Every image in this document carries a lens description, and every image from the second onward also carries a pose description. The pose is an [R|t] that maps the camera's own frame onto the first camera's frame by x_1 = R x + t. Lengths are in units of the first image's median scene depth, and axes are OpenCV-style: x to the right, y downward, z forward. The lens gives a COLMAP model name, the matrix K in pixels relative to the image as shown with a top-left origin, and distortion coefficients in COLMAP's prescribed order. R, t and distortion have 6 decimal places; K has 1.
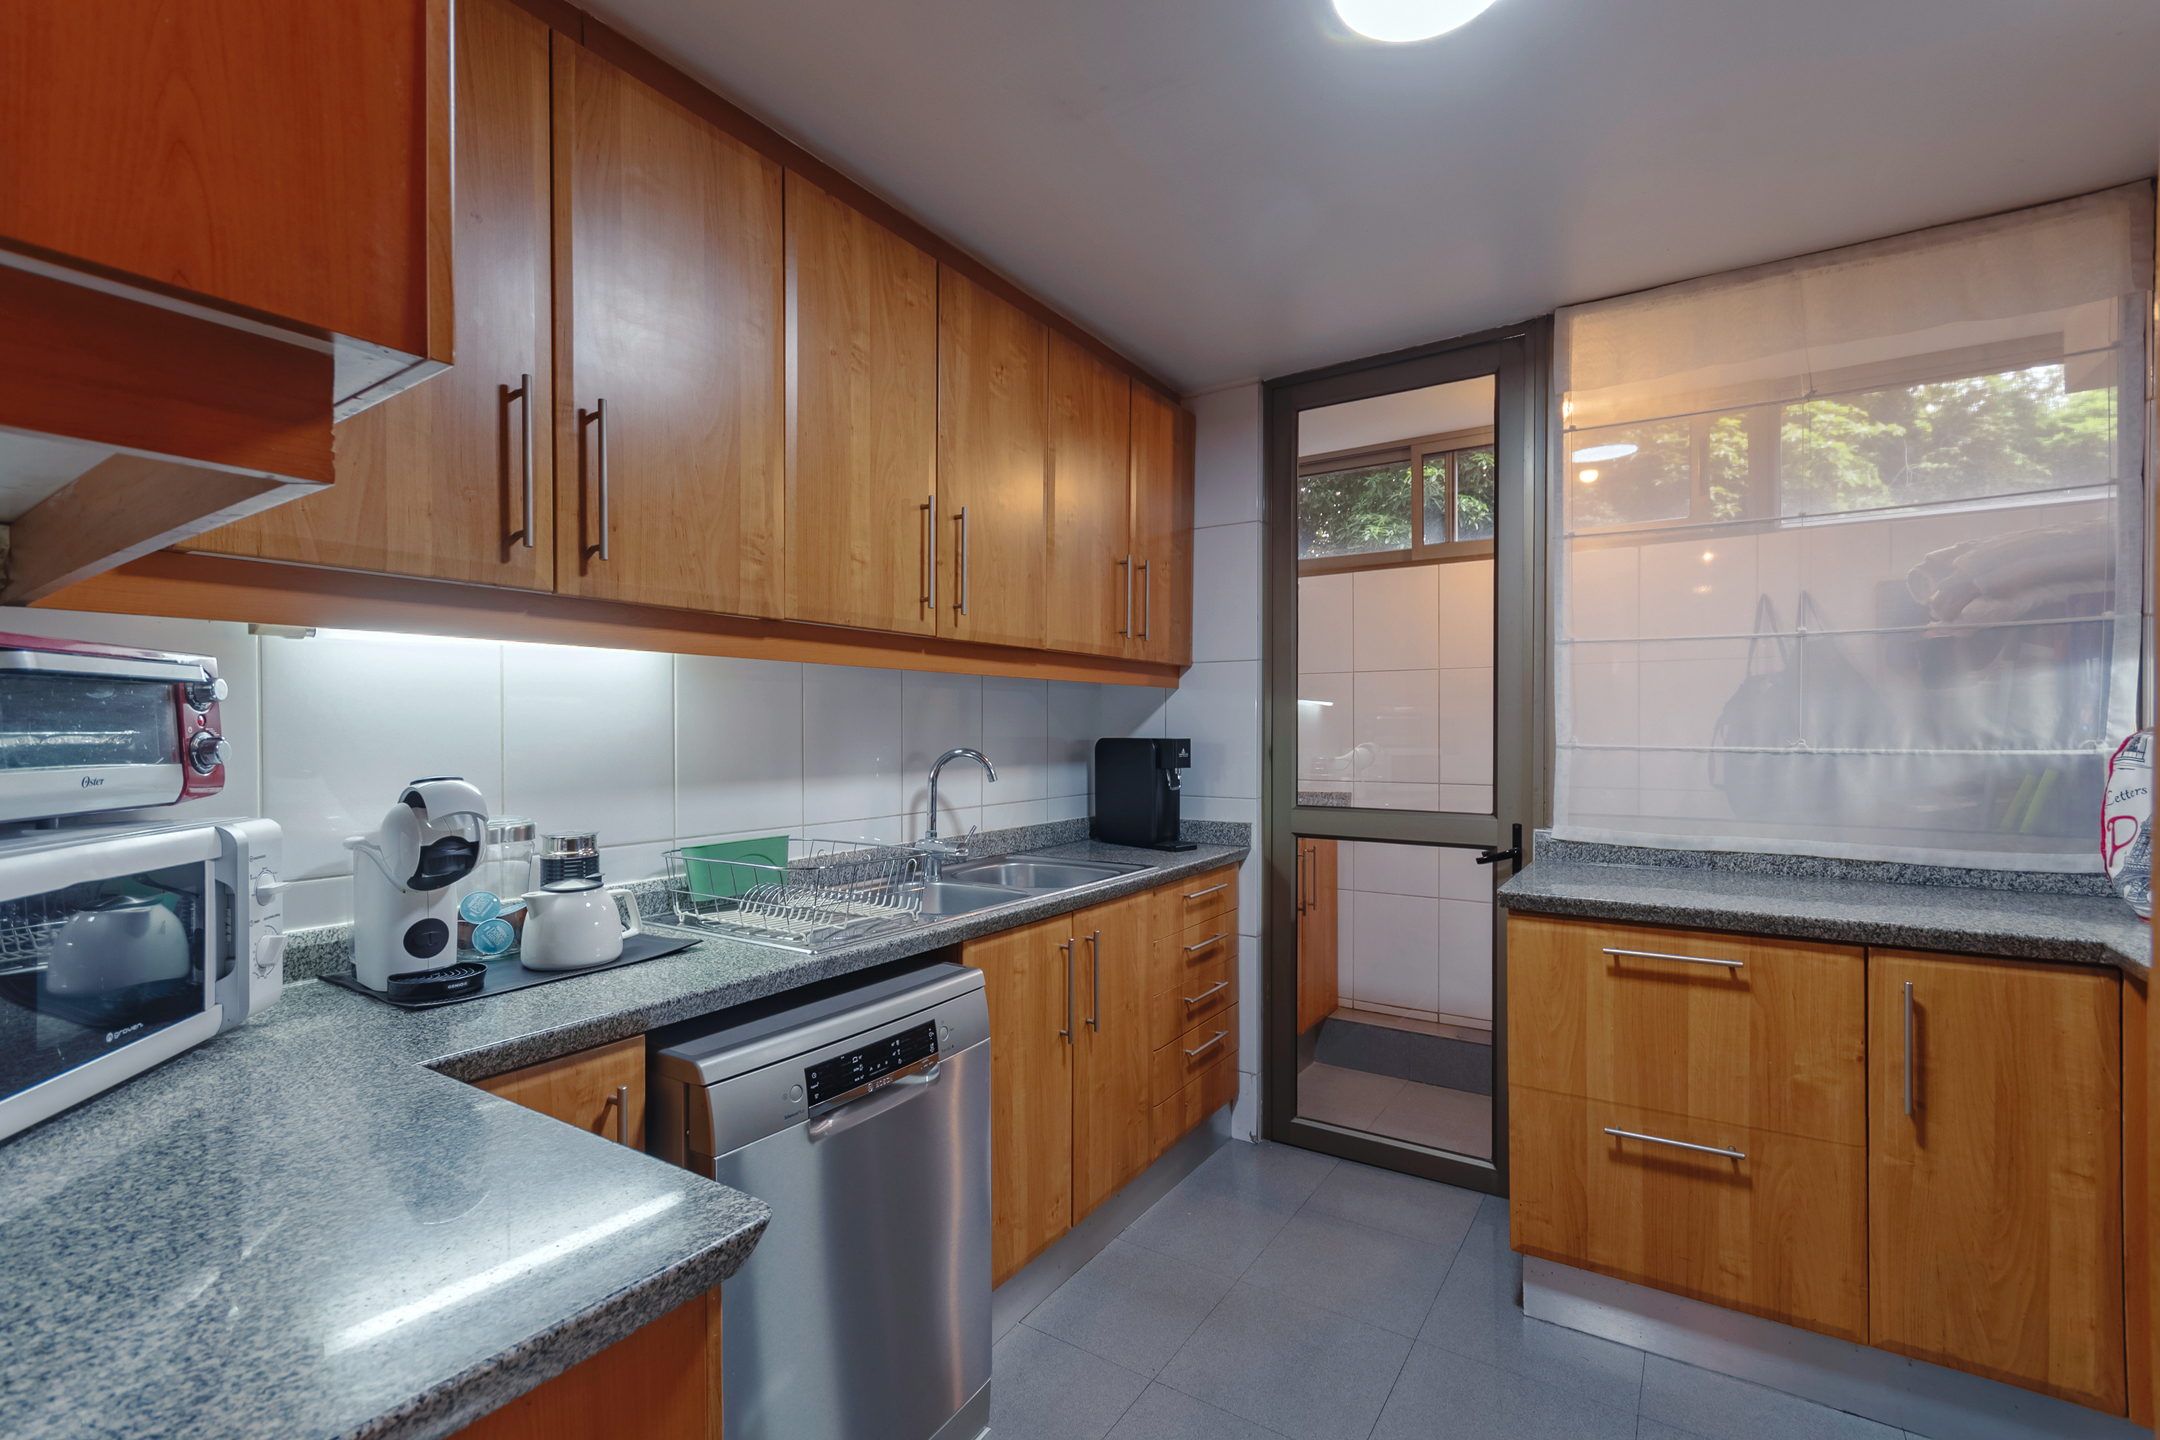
lens RADIAL K [[1069.0, 0, 1080.0], [0, 1069.0, 720.0], [0, 0, 1]] dist [0.003665, 0.000372]
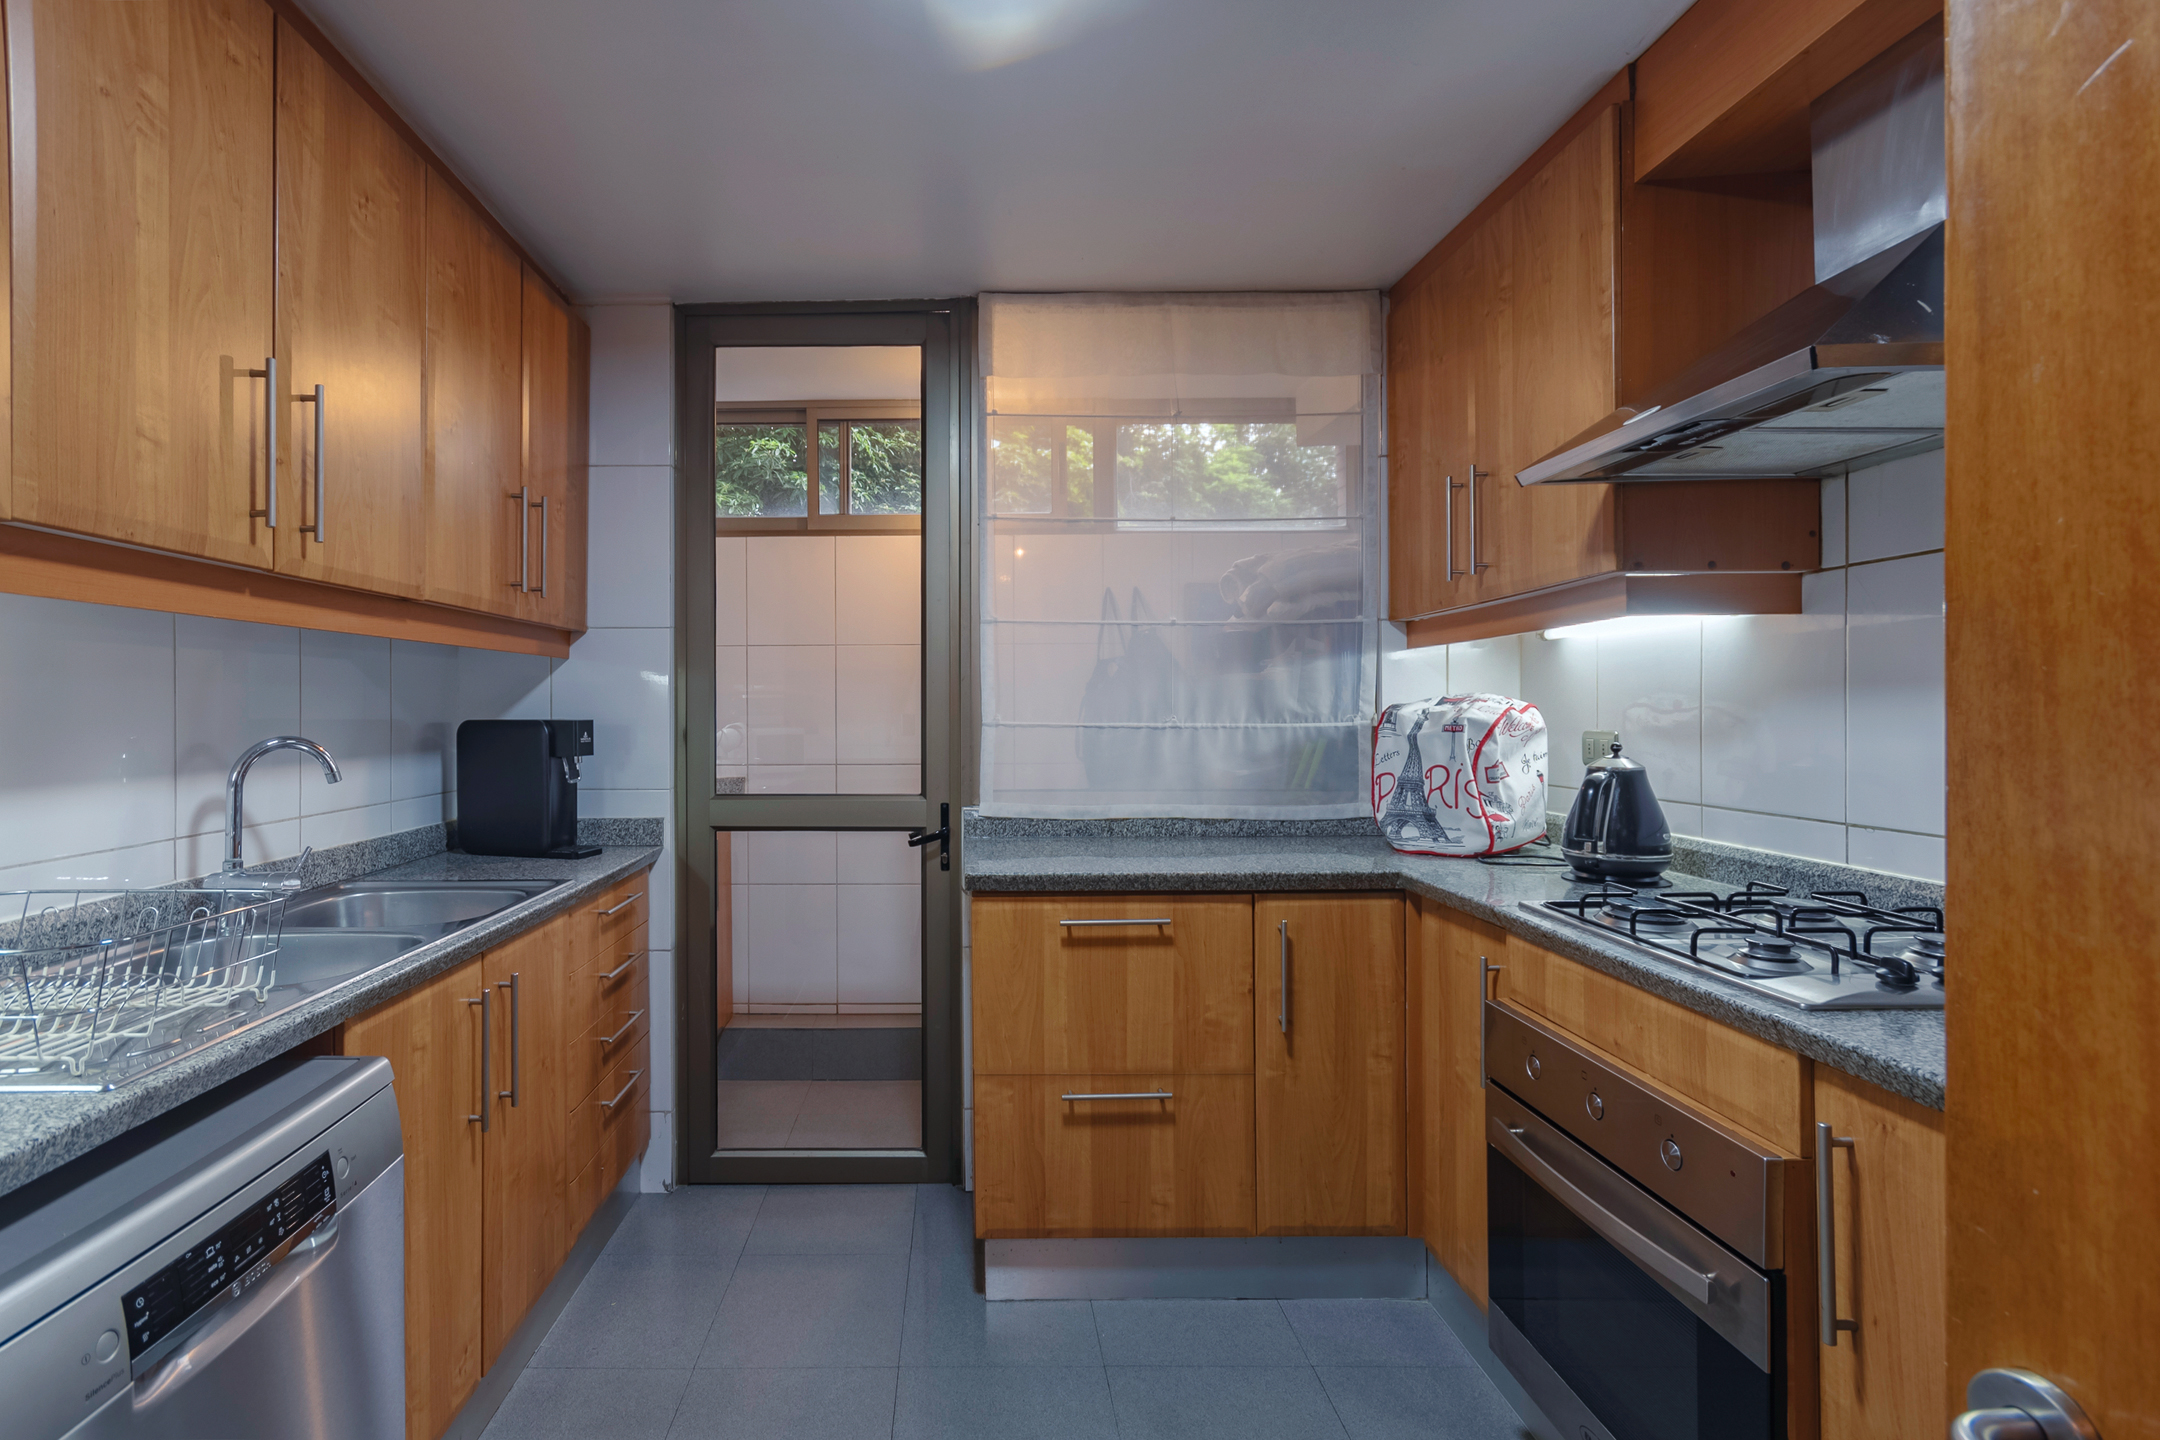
lens RADIAL K [[1098.0, 0, 1072.3], [0, 1098.0, 698.9], [0, 0, 1]] dist [-0.000897, 0.000857]
pose [[0.816432, 0.002659, 0.577435, -0.100412], [-0.002832, 0.999996, -0.000602, 0.001167], [-0.577434, -0.001144, 0.816436, 0.121608]]
